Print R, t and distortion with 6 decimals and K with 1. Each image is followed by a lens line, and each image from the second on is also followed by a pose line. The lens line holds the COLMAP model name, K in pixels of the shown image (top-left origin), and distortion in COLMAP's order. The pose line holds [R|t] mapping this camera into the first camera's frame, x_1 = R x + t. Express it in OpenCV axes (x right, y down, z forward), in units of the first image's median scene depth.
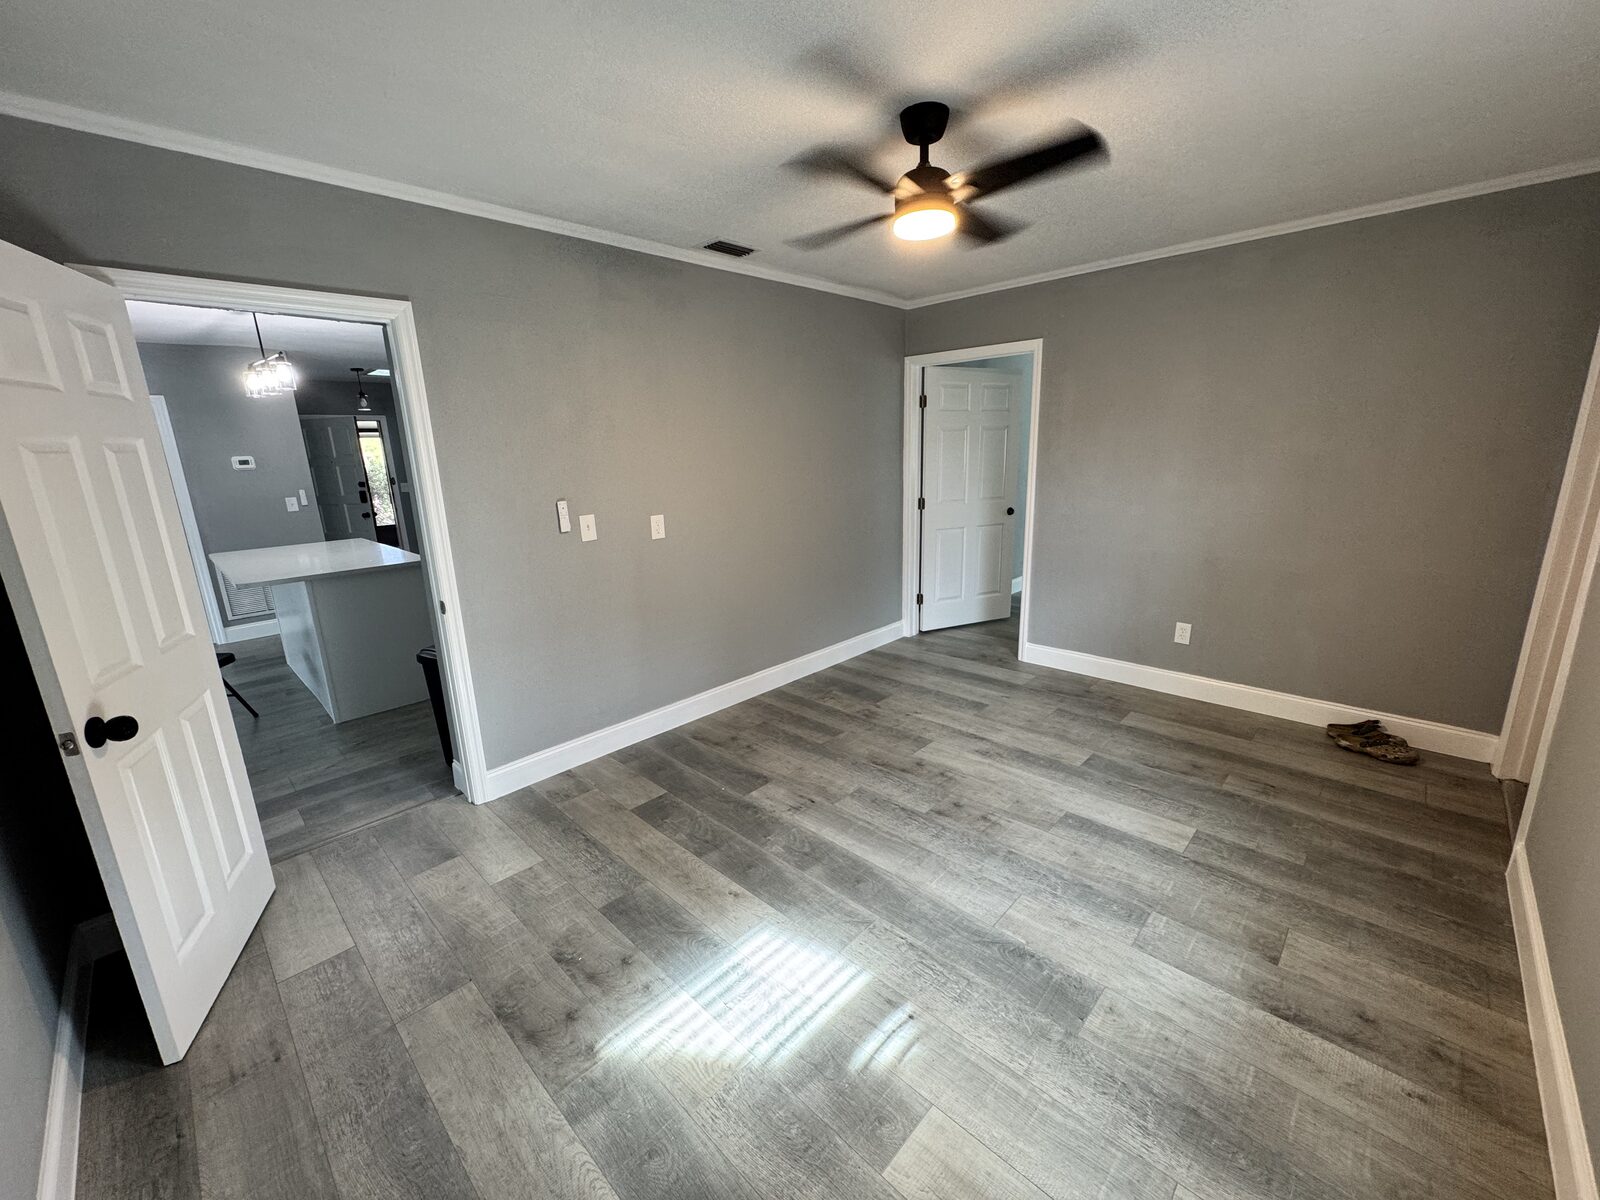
lens RADIAL K [[640.6, 0, 804.7], [0, 640.6, 594.5], [0, 0, 1]] dist [0.001139, -0.000780]
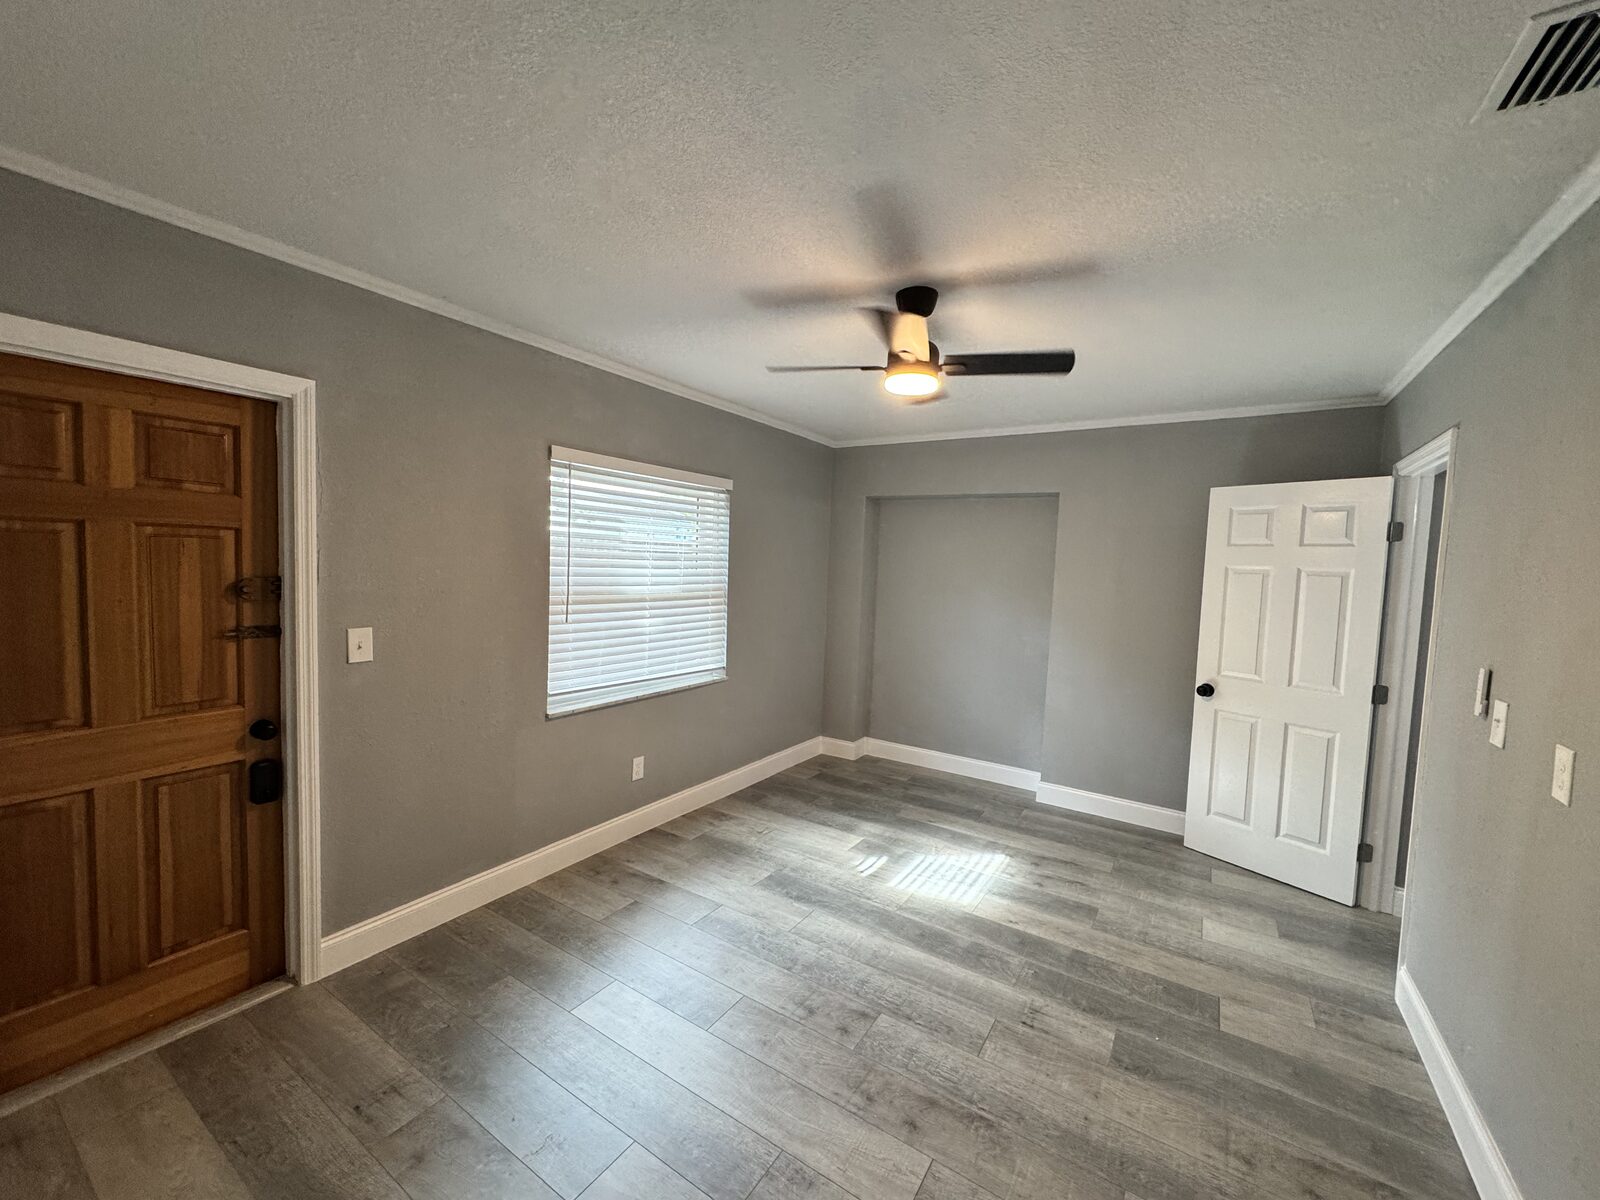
lens RADIAL K [[640.6, 0, 795.1], [0, 640.6, 607.4], [0, 0, 1]] dist [0.001139, -0.000780]
pose [[-0.983843, 0.007893, -0.178860, 0.499700], [-0.046910, 0.952762, 0.300075, -0.447774], [0.172779, 0.303617, -0.936997, 1.812410]]
